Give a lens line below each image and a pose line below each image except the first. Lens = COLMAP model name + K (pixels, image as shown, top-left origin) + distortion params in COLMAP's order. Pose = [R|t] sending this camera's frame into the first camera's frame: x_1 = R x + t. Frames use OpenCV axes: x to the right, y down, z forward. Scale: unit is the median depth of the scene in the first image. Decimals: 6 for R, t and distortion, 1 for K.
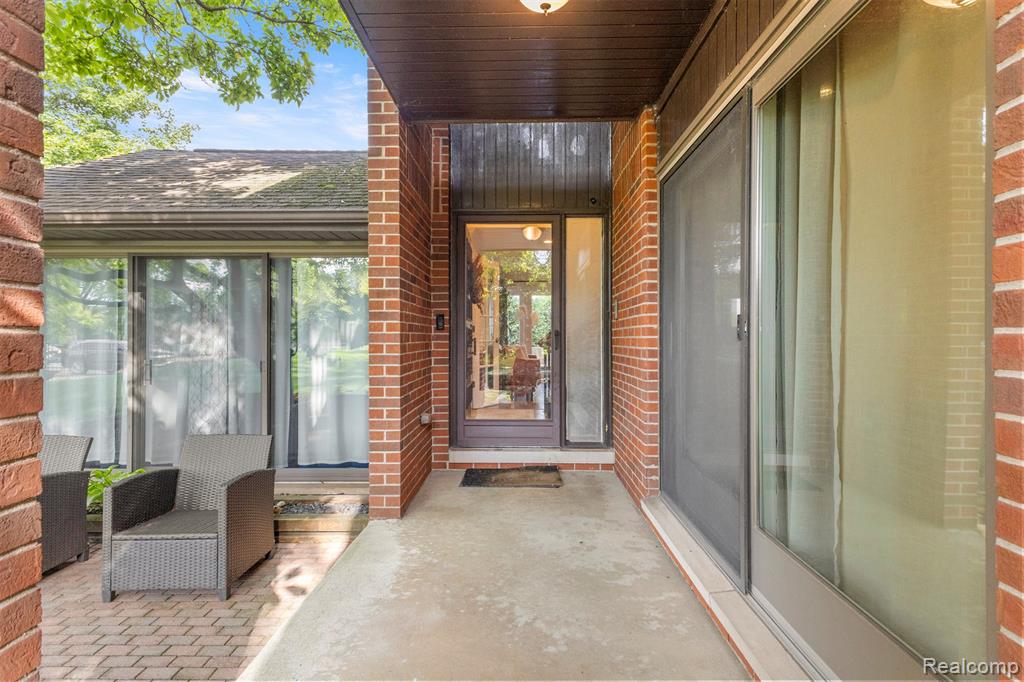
lens RADIAL K [[491.4, 0, 513.3], [0, 491.4, 336.2], [0, 0, 1]] dist [0.001482, 0.000258]
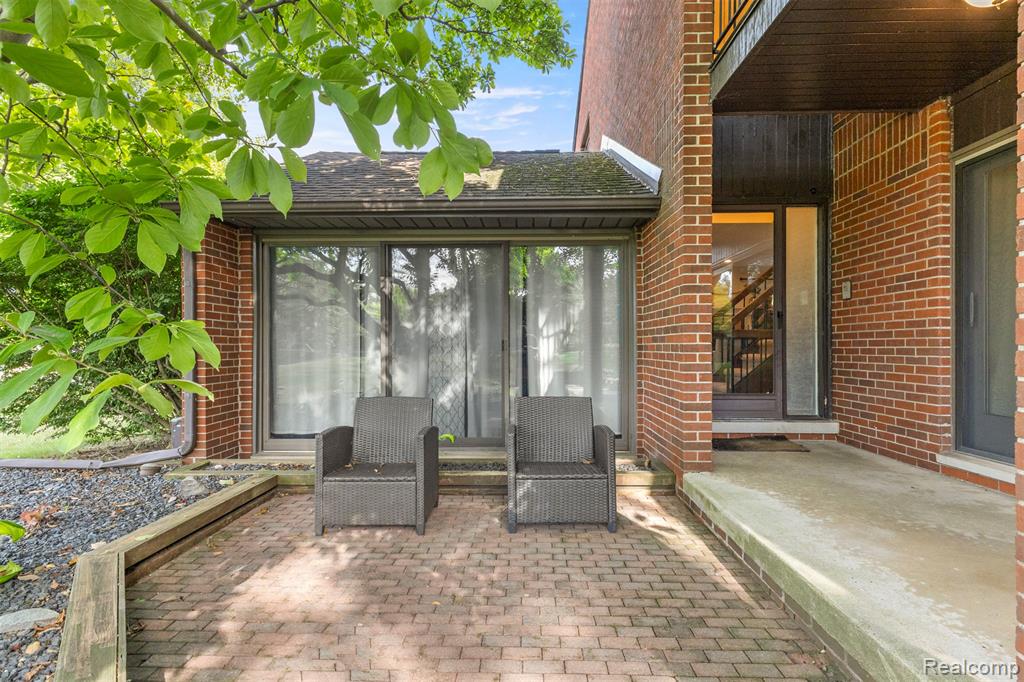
lens RADIAL K [[481.2, 0, 512.2], [0, 481.2, 345.6], [0, 0, 1]] dist [-0.000161, -0.000408]
pose [[0.999954, -0.001523, -0.009507, -0.518500], [0.001542, 0.999997, 0.002054, 0.064566], [0.009504, -0.002068, 0.999953, -0.067369]]
